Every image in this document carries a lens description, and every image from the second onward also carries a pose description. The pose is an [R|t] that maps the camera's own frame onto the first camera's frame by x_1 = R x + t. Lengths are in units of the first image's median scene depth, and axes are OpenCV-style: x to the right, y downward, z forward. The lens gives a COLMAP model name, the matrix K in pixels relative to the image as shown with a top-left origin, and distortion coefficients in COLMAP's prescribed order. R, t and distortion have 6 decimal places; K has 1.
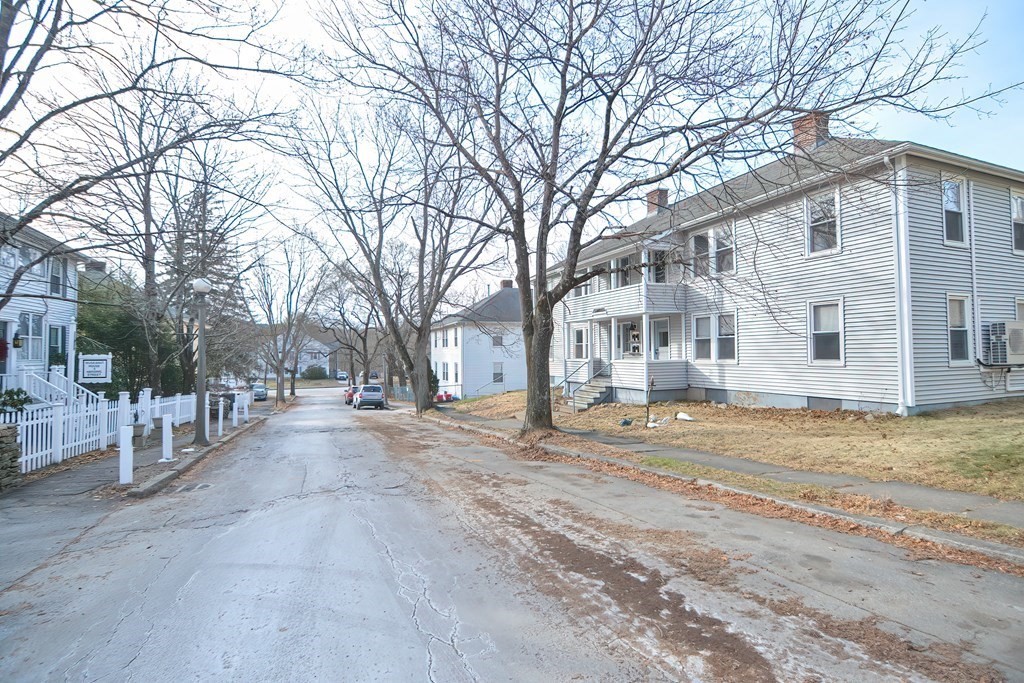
lens RADIAL K [[497.0, 0, 515.1], [0, 497.0, 338.6], [0, 0, 1]] dist [-0.001544, -0.013436]
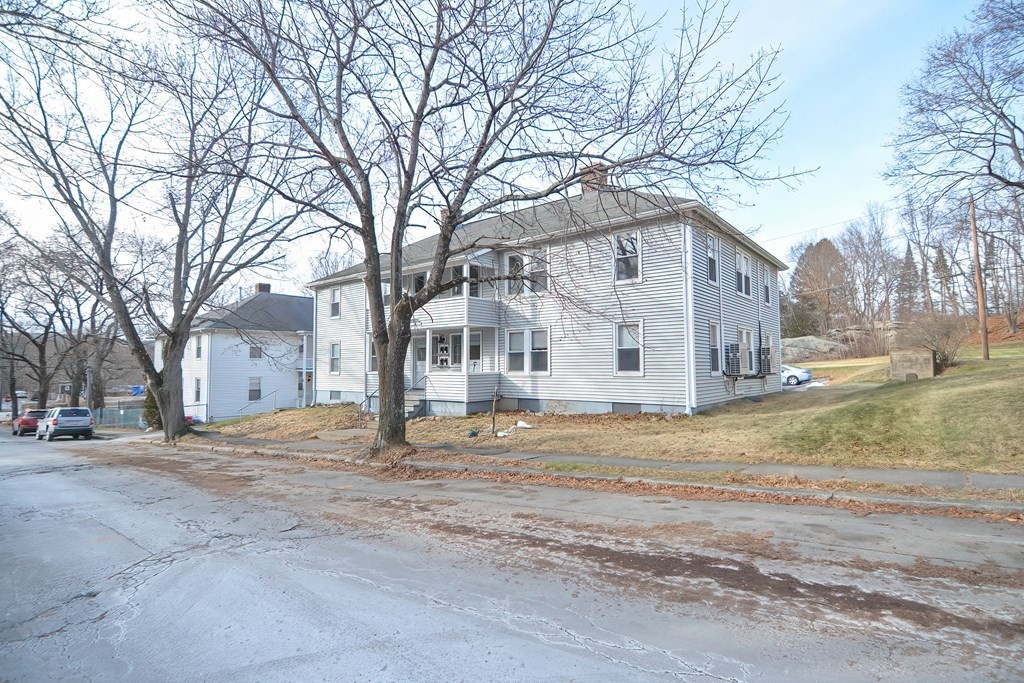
lens RADIAL K [[497.0, 0, 515.1], [0, 497.0, 338.6], [0, 0, 1]] dist [-0.001544, -0.013436]
pose [[0.877350, 0.033340, 0.478691, -0.348231], [-0.018375, 0.999186, -0.035913, 0.023620], [-0.479499, 0.022712, 0.877248, 0.152106]]
